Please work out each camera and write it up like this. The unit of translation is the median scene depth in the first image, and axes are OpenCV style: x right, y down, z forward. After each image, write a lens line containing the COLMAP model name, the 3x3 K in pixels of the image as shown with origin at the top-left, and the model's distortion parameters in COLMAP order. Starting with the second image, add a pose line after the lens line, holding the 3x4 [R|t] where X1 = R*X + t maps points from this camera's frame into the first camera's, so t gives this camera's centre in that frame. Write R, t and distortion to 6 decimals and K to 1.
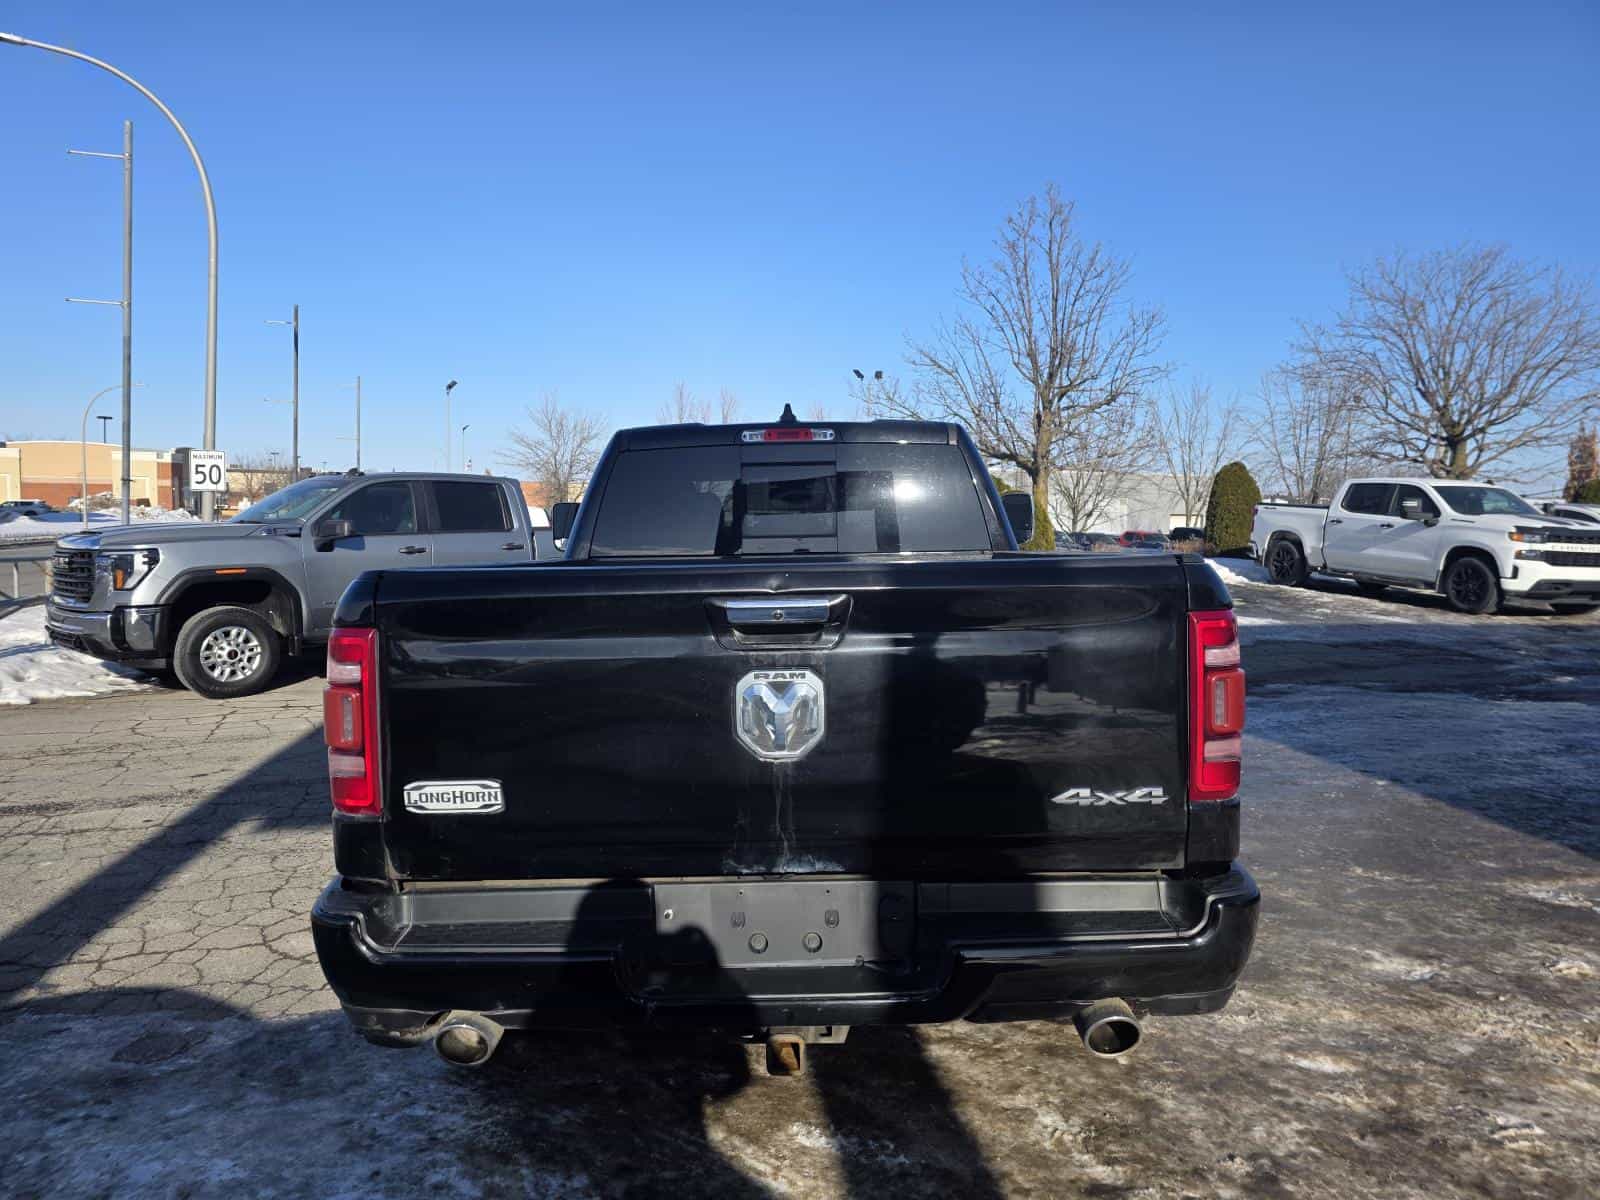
lens RADIAL K [[1130.1, 0, 794.5], [0, 1130.1, 595.2], [0, 0, 1]] dist [0.017497, -0.002809]
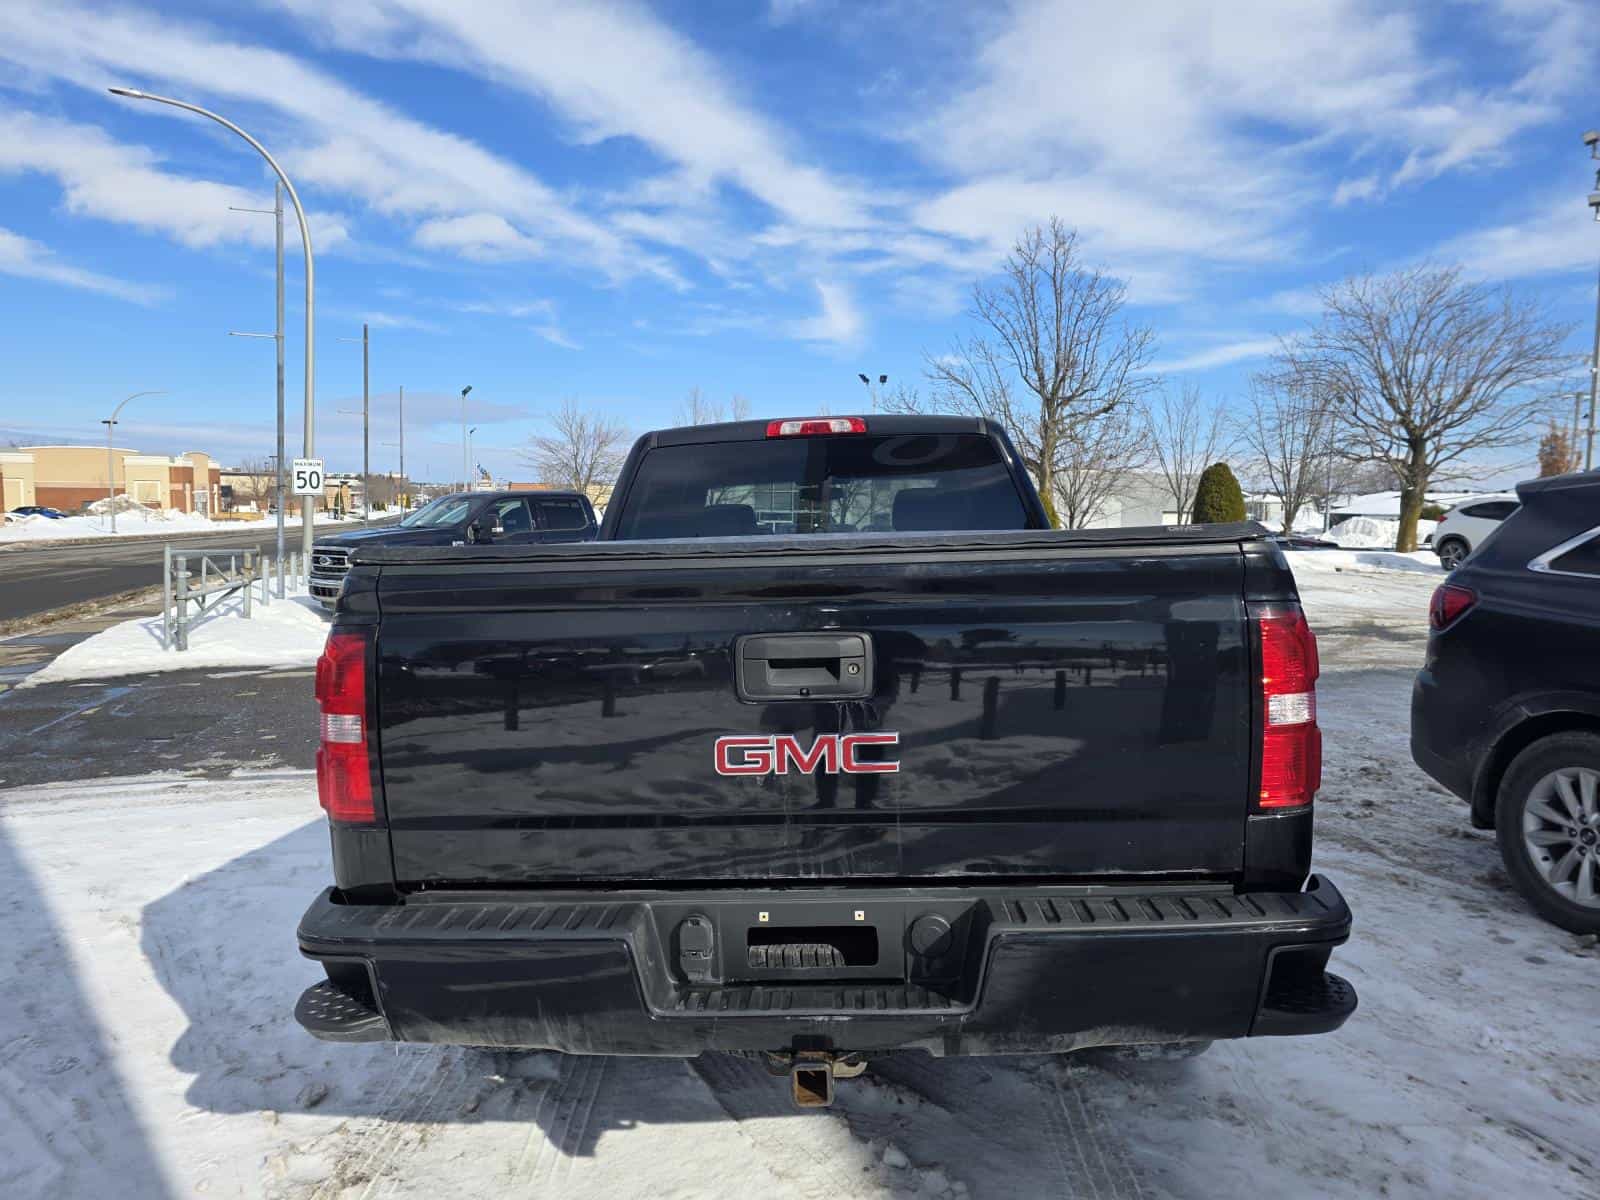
lens RADIAL K [[1130.1, 0, 794.5], [0, 1130.1, 595.2], [0, 0, 1]] dist [0.017497, -0.002809]
pose [[0.999964, -0.006913, 0.004881, -0.036337], [0.006911, 0.999976, 0.000405, 0.009738], [-0.004884, -0.000371, 0.999988, -0.113756]]
